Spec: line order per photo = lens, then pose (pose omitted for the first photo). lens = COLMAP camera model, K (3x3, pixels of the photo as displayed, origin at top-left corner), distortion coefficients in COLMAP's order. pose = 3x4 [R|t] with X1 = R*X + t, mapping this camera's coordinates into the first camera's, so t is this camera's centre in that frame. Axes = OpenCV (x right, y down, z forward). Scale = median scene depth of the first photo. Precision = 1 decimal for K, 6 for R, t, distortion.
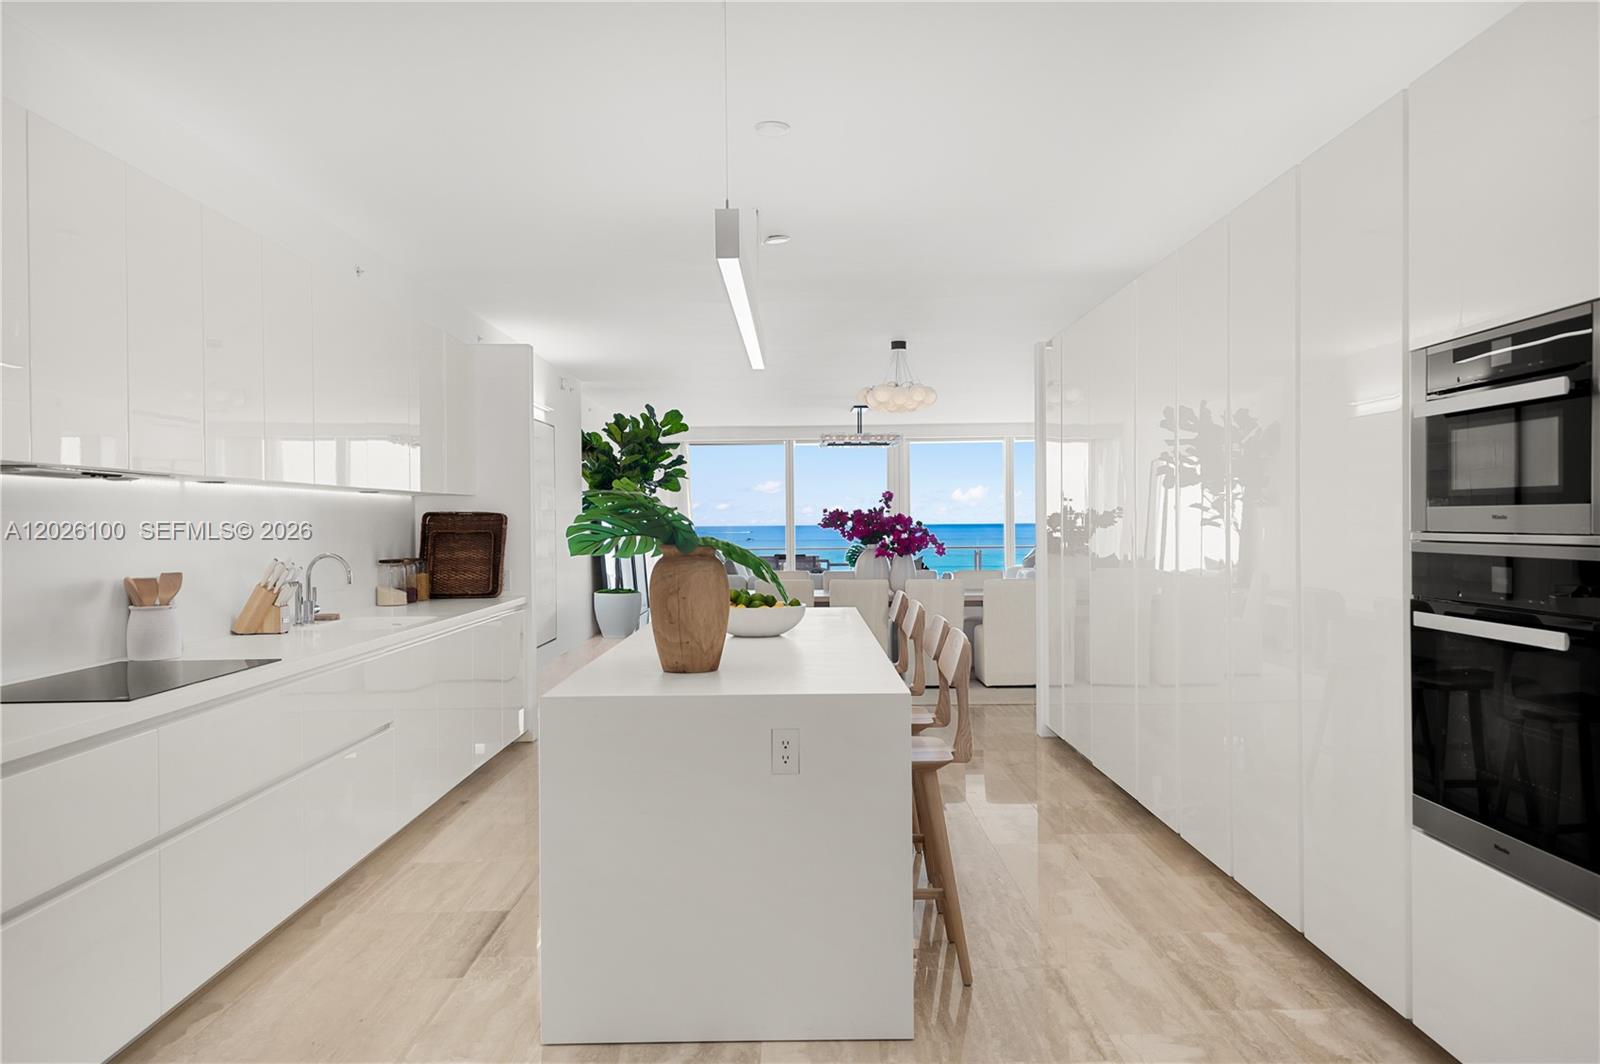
lens RADIAL K [[1135.7, 0, 798.1], [0, 1135.7, 526.3], [0, 0, 1]] dist [0.010174, 0.001036]
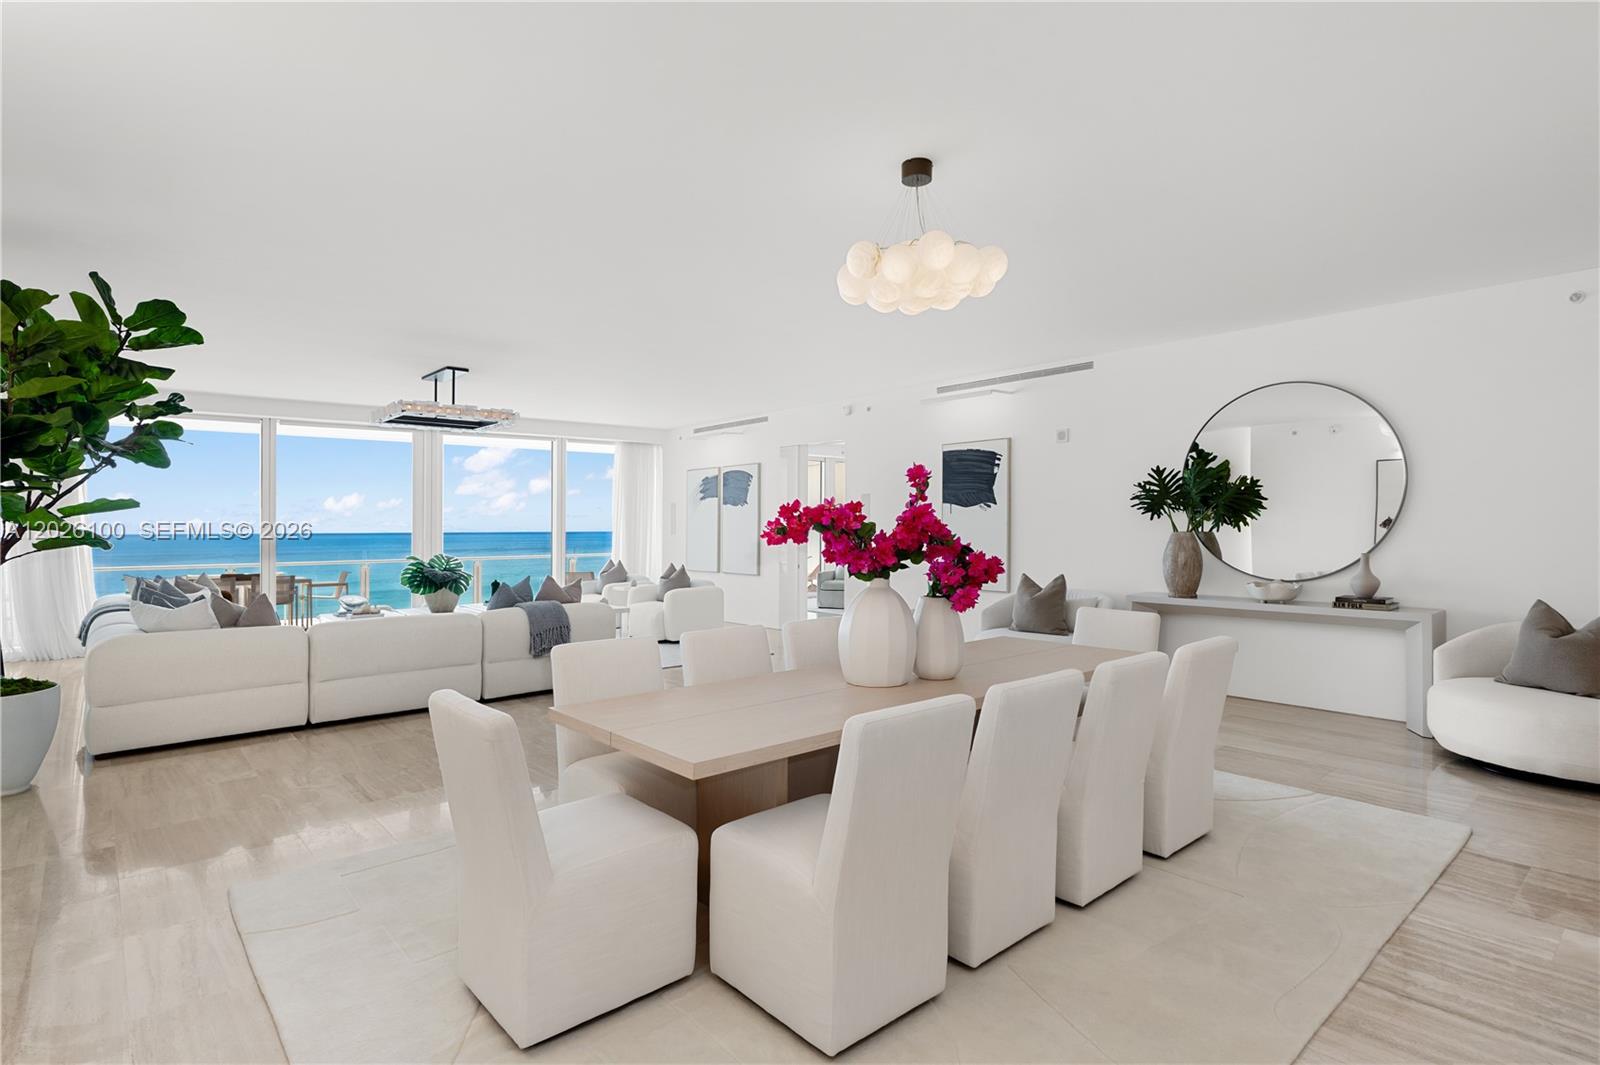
lens RADIAL K [[784.1, 0, 799.1], [0, 784.1, 521.4], [0, 0, 1]] dist [0.008421, 0.000047]
pose [[0.747903, 0.005946, 0.663781, -0.129003], [0.004001, 0.999901, -0.013465, -0.001062], [-0.663796, 0.012726, 0.747806, 0.564704]]
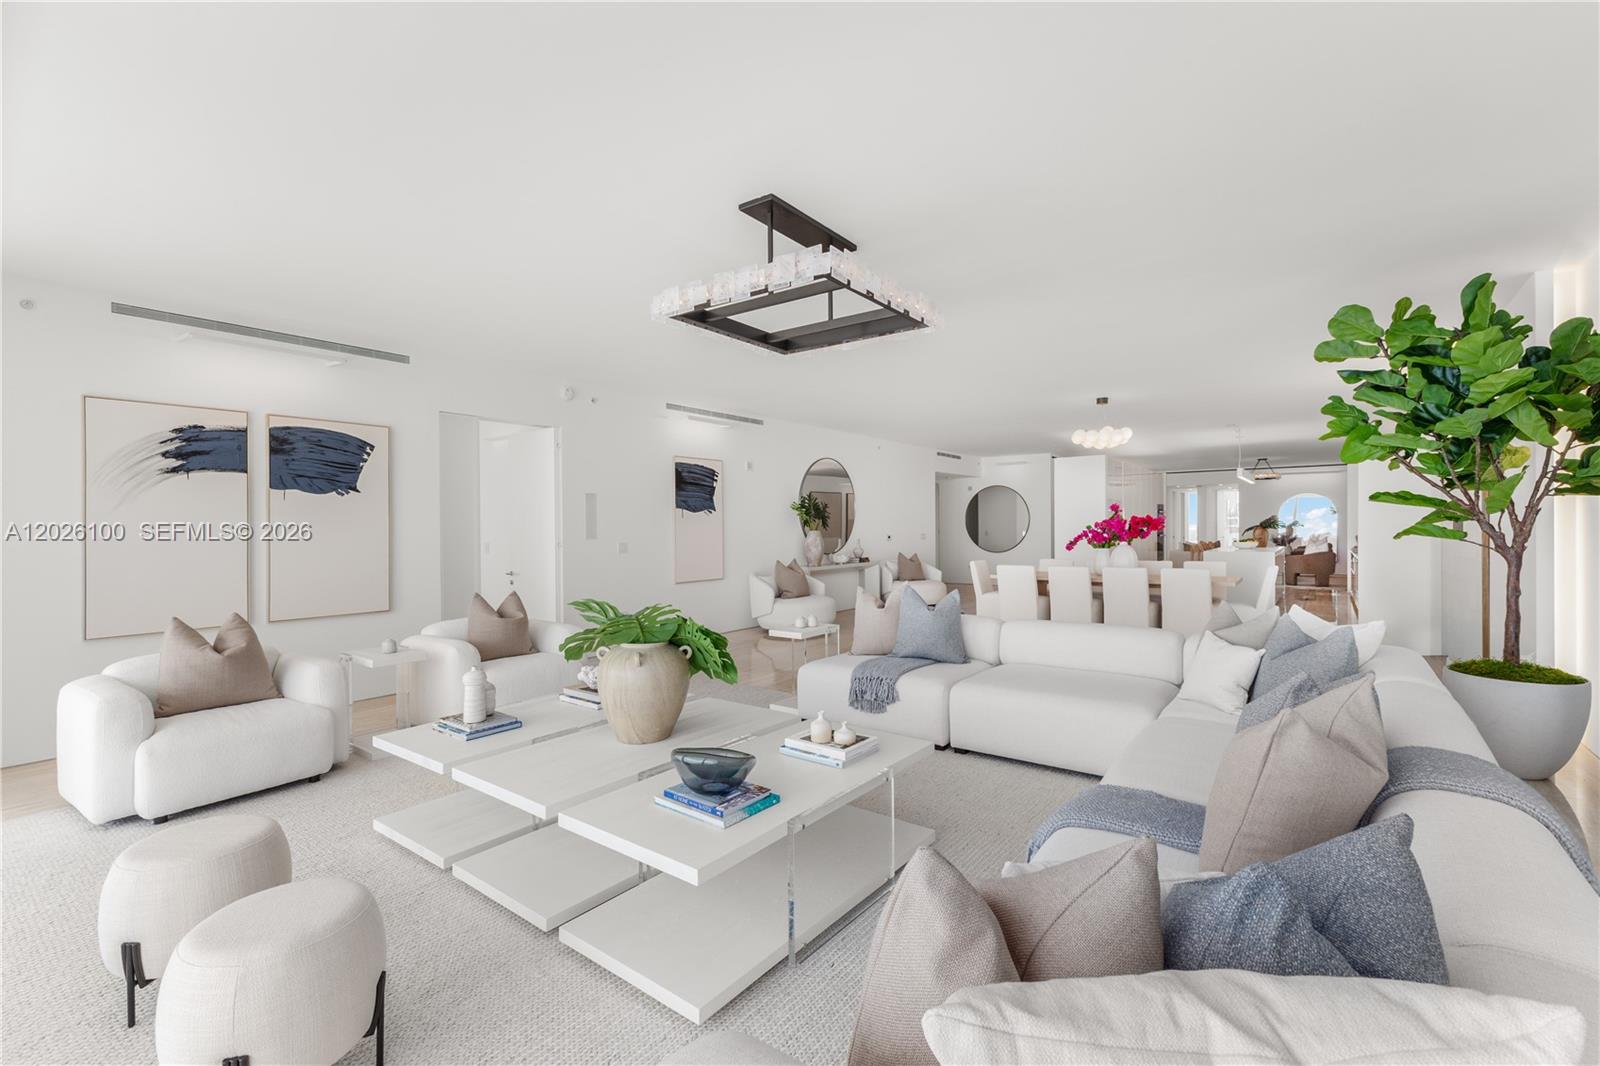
lens RADIAL K [[704.5, 0, 808.0], [0, 704.5, 534.8], [0, 0, 1]] dist [0.012256, -0.001202]
pose [[-0.809170, 0.004072, 0.587561, -0.096134], [0.015666, 0.999770, 0.014645, -0.007319], [-0.587366, 0.021055, -0.809047, 1.473217]]
